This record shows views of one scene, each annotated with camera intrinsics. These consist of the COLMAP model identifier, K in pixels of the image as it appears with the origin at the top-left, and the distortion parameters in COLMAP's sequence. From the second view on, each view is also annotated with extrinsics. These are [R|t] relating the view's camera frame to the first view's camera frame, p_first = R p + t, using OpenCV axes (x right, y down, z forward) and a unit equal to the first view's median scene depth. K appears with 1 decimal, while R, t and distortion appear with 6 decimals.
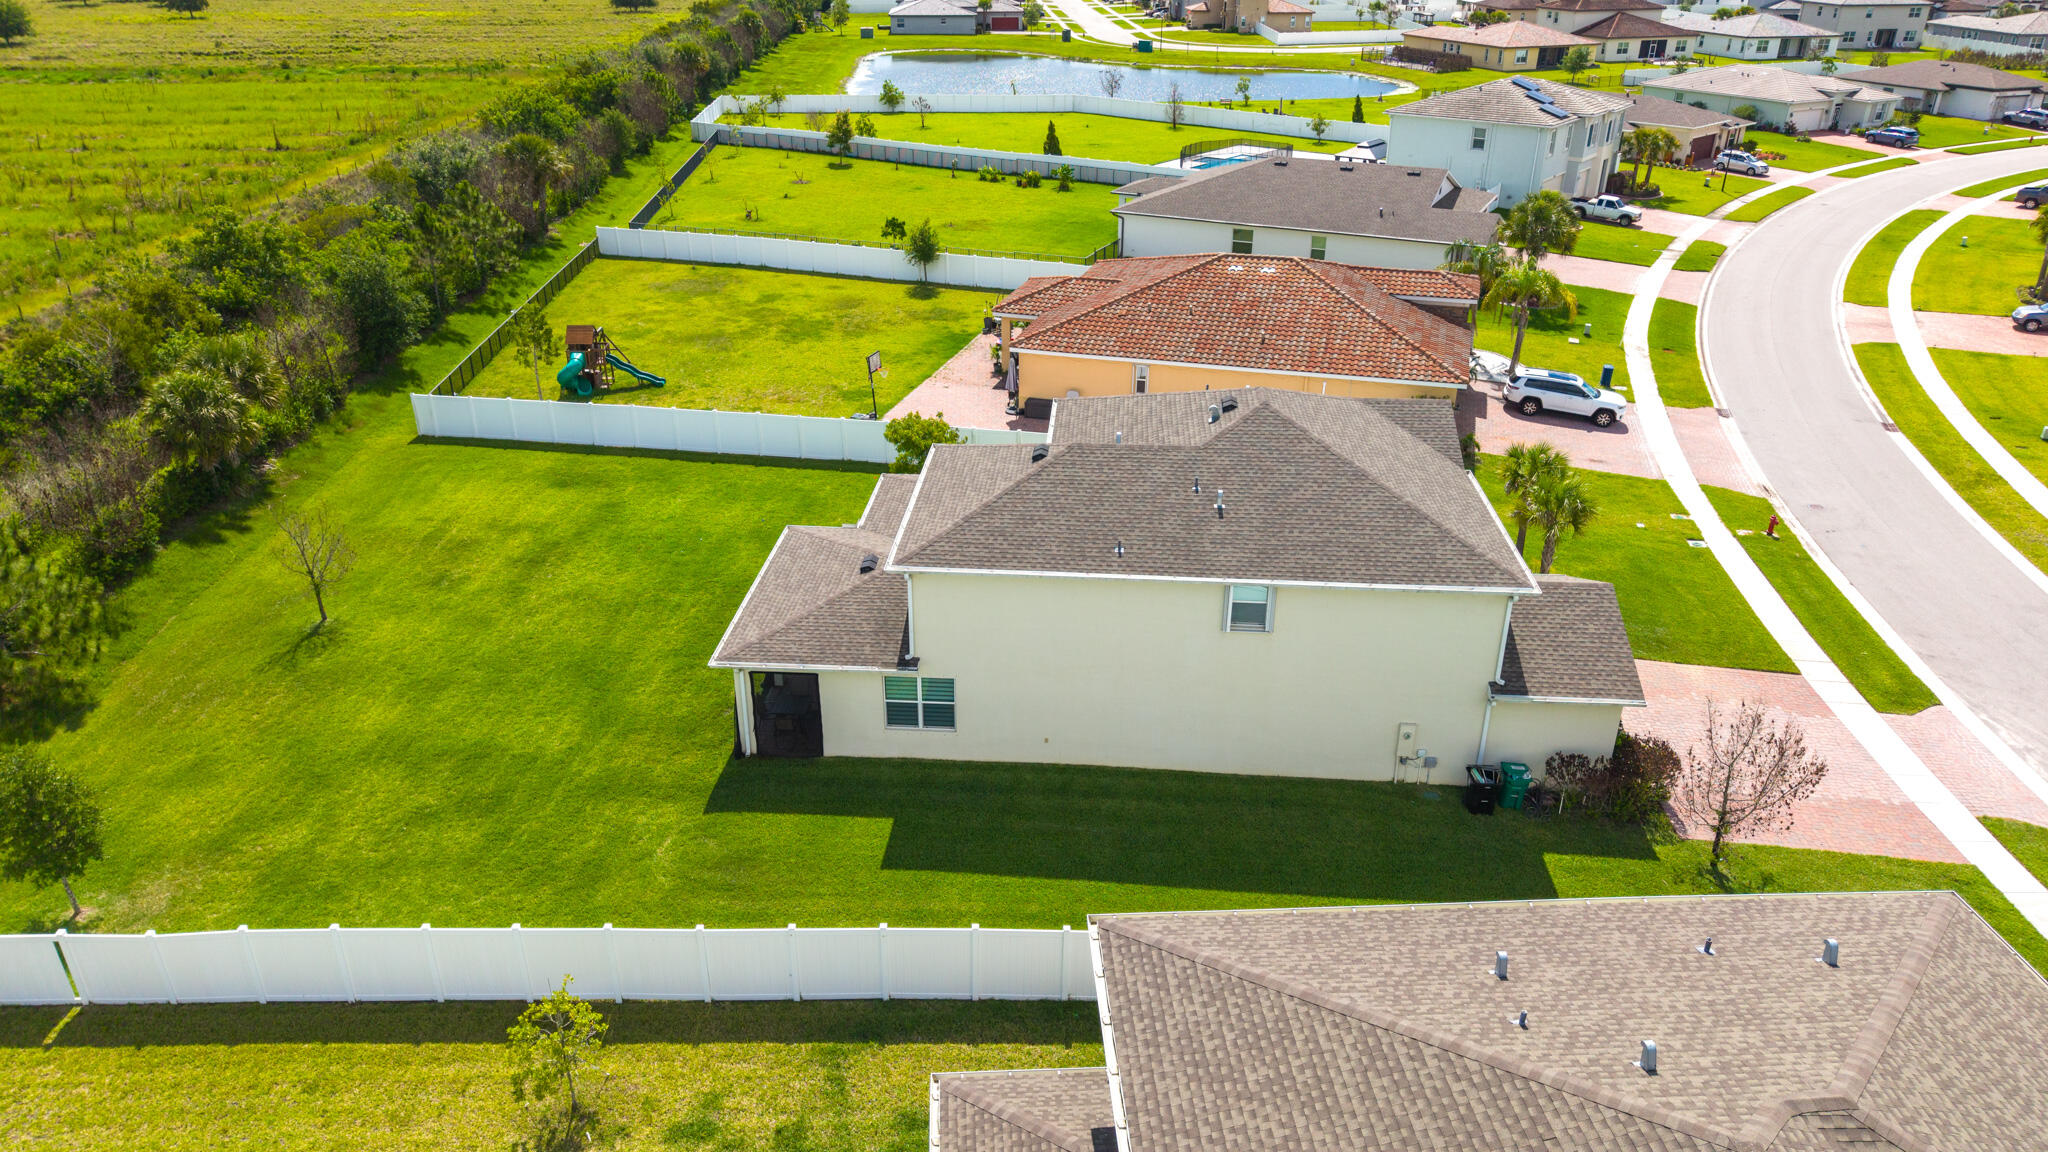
lens RADIAL K [[1368.7, 0, 1022.7], [0, 1368.7, 573.3], [0, 0, 1]] dist [0.038459, -0.046229]
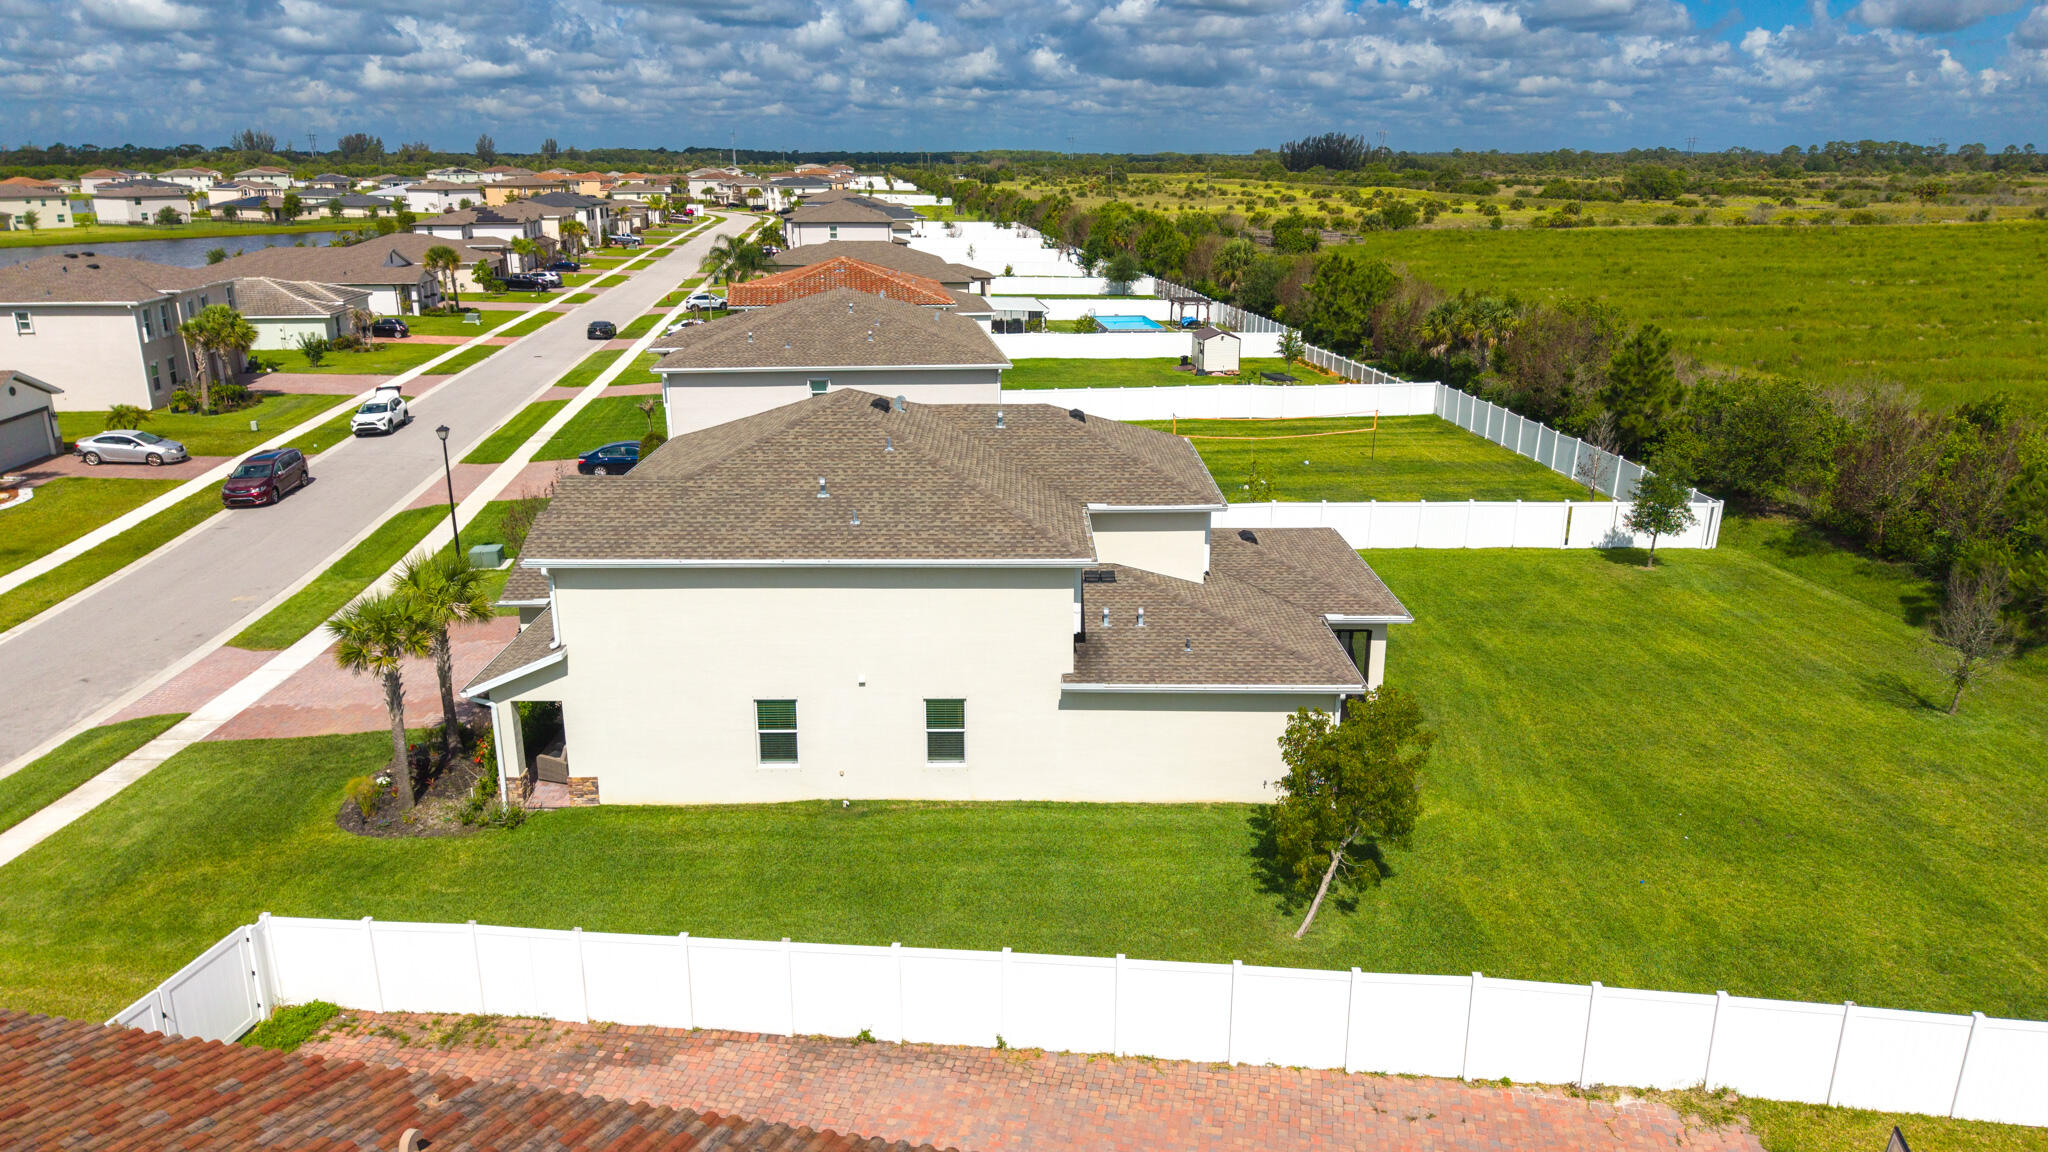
lens RADIAL K [[1368.7, 0, 1022.7], [0, 1368.7, 573.3], [0, 0, 1]] dist [0.038459, -0.046229]
pose [[-0.997115, 0.021536, -0.072786, 0.093410], [-0.033589, 0.734729, 0.677529, -0.502802], [0.068069, 0.678019, -0.731886, 1.328941]]
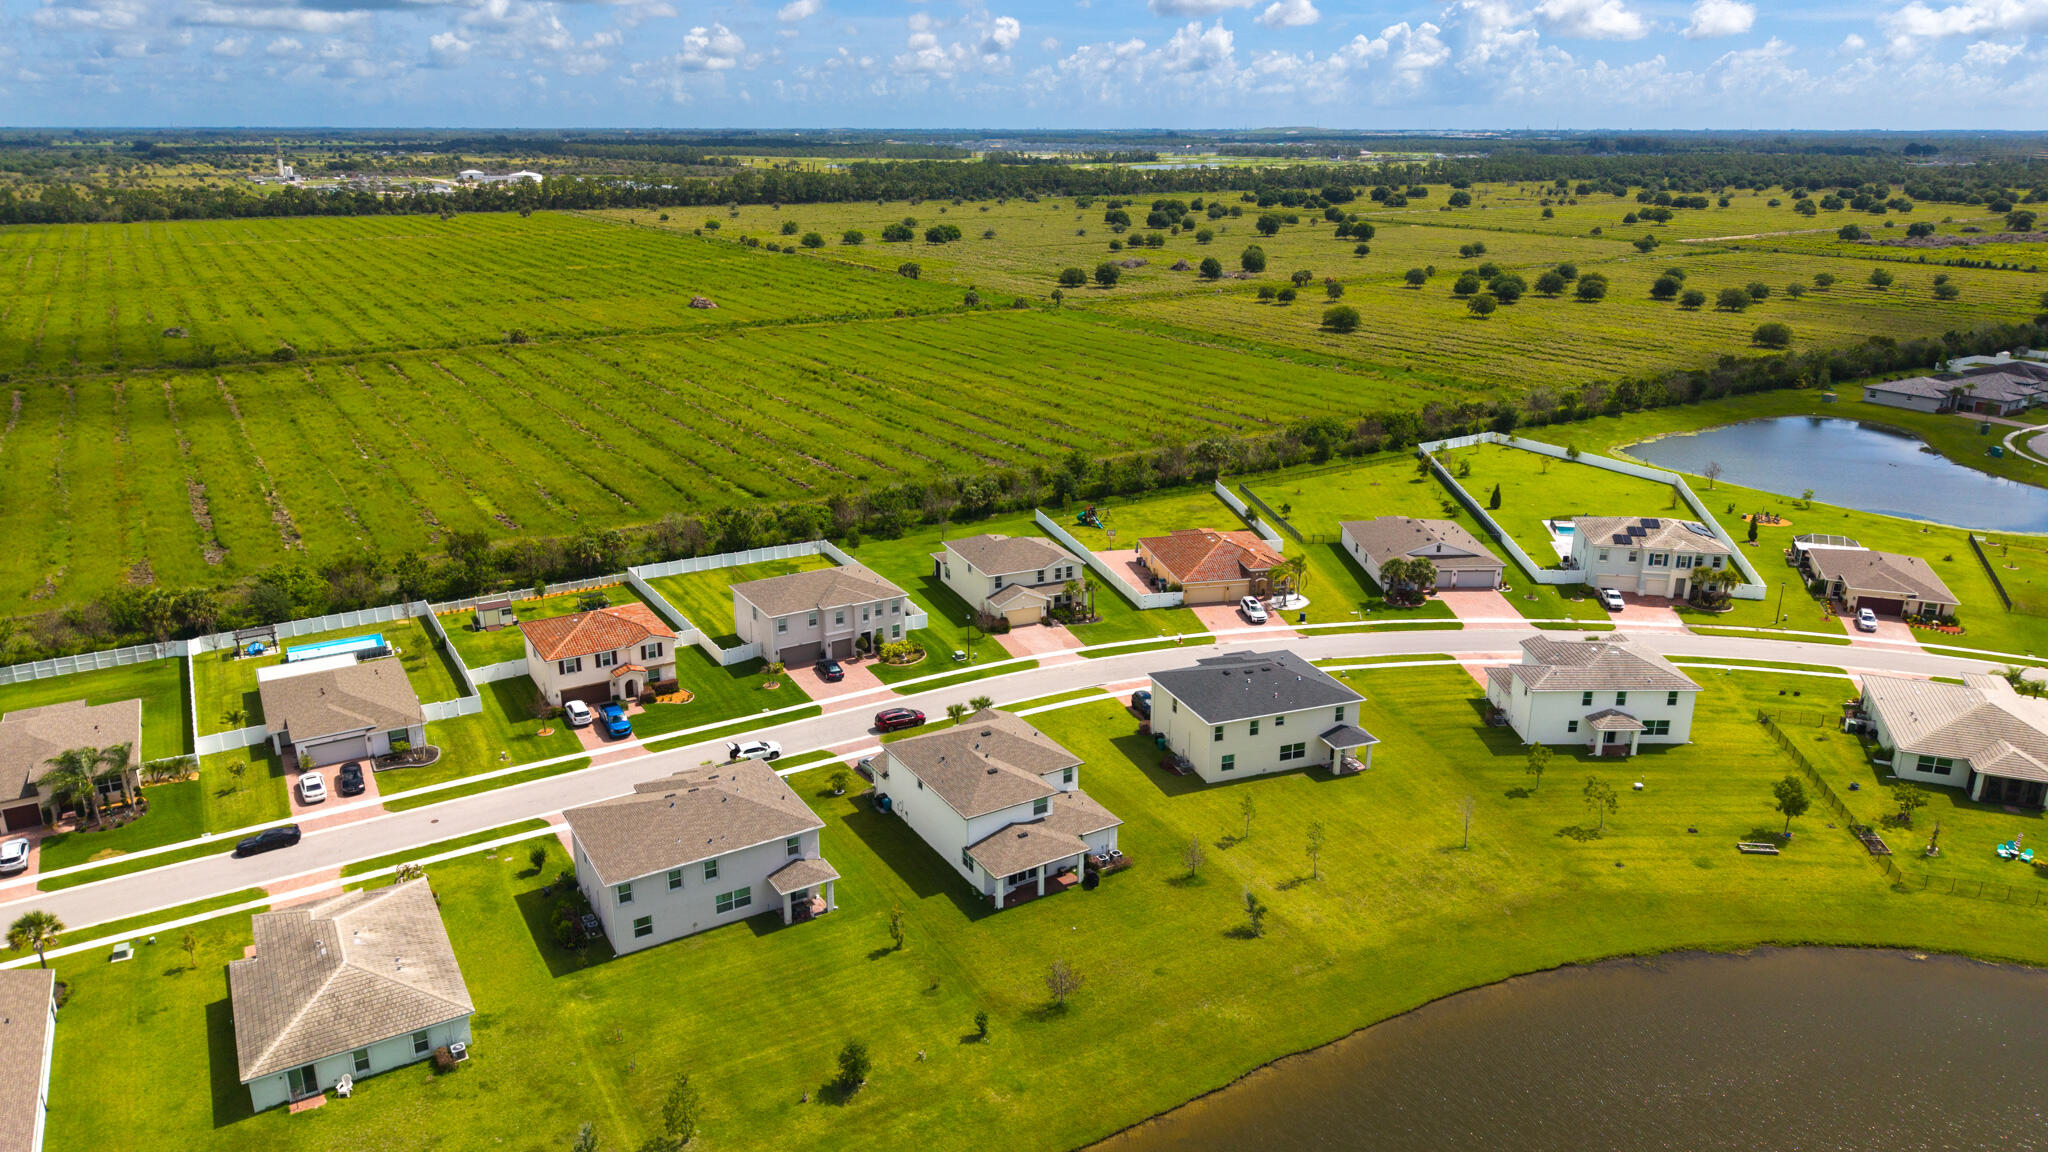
lens RADIAL K [[1368.7, 0, 1022.7], [0, 1368.7, 573.3], [0, 0, 1]] dist [0.038459, -0.046229]
pose [[0.472000, 0.273584, -0.838074, 3.043429], [-0.383751, 0.919602, 0.084071, -0.307885], [0.793694, 0.281930, 0.539040, -1.061901]]
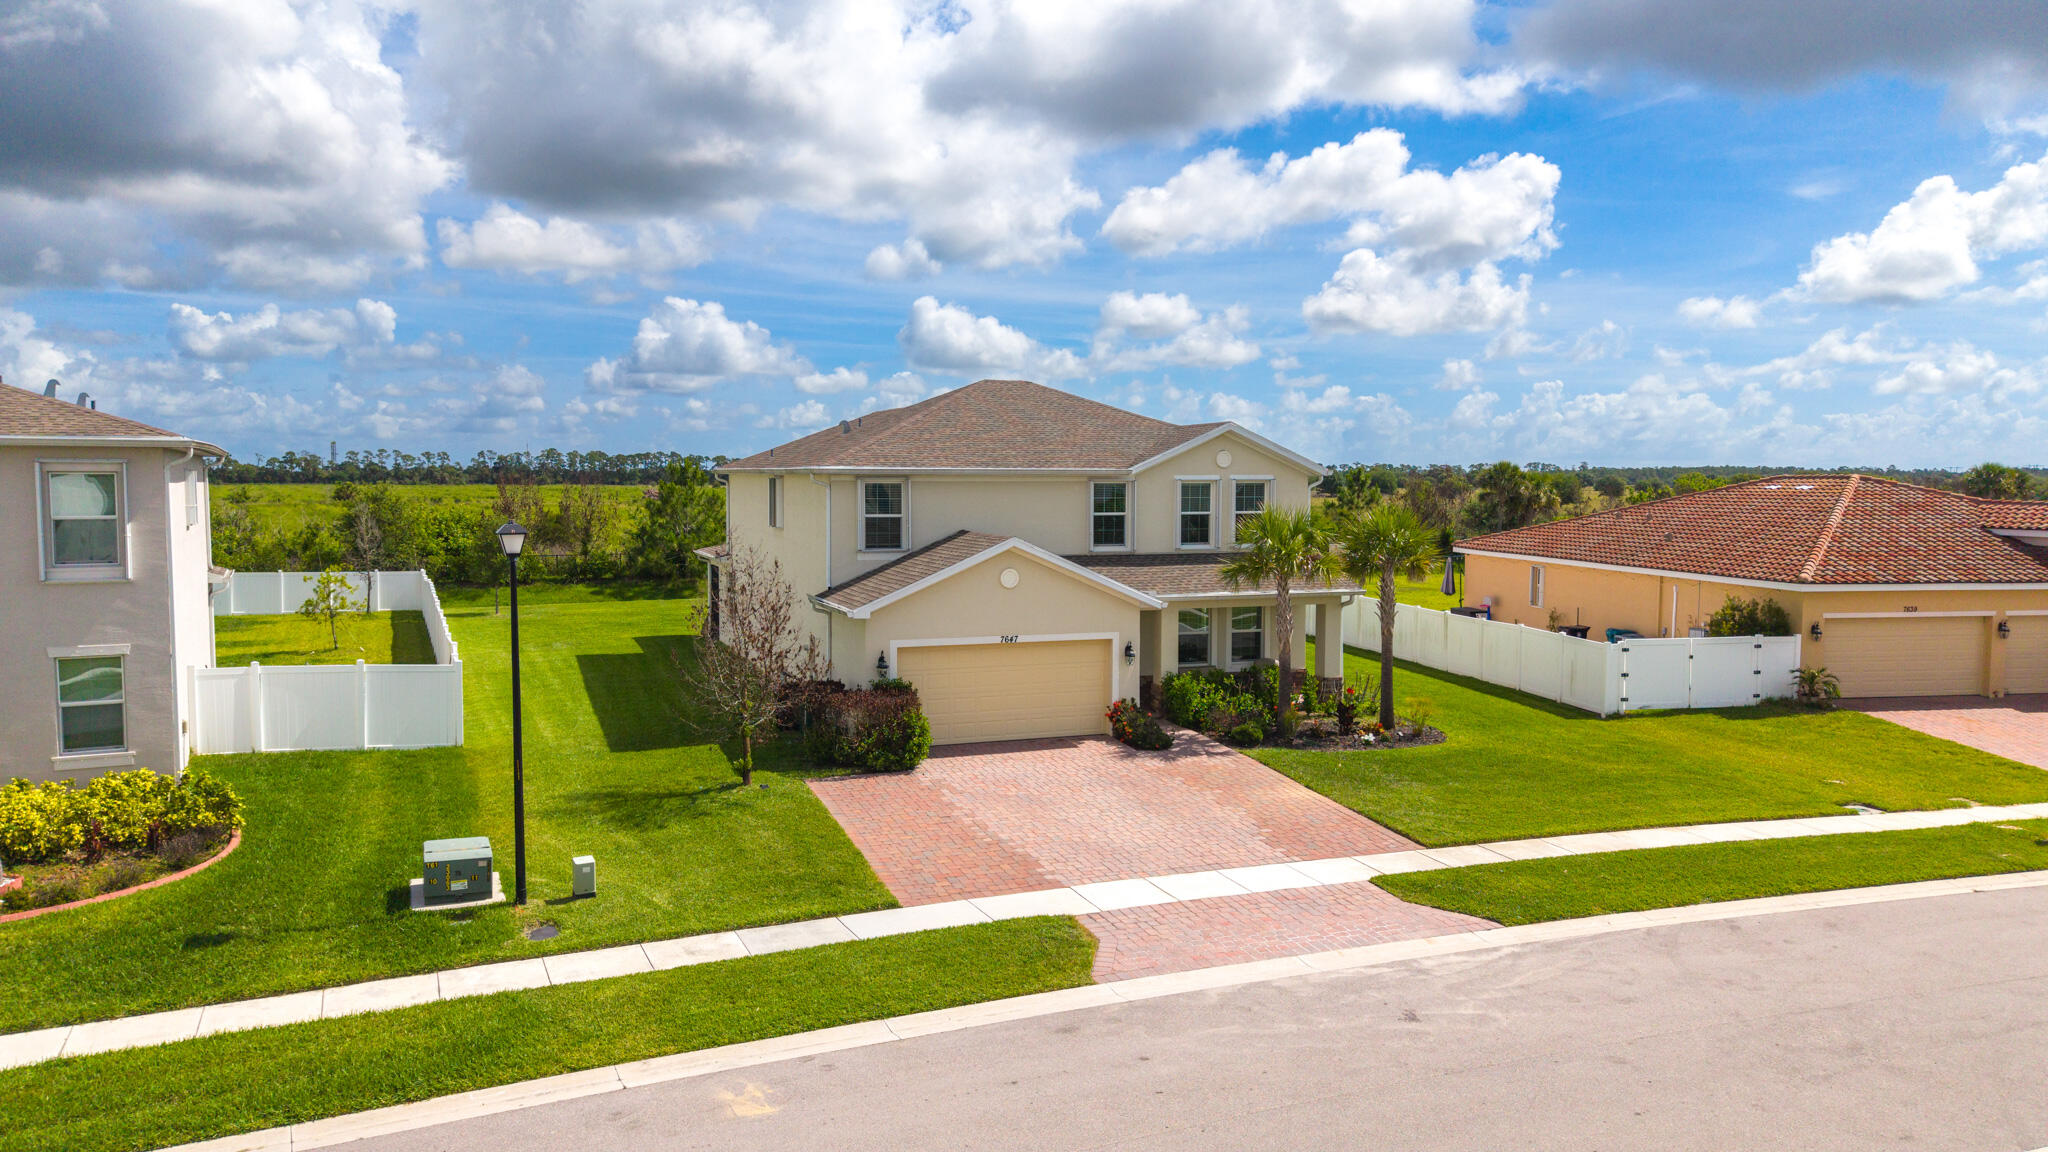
lens RADIAL K [[1368.7, 0, 1022.7], [0, 1368.7, 573.3], [0, 0, 1]] dist [0.038459, -0.046229]
pose [[0.426925, 0.063404, -0.902062, 0.828273], [-0.397058, 0.909379, -0.124000, 0.089363], [0.812453, 0.411109, 0.413411, 0.492991]]
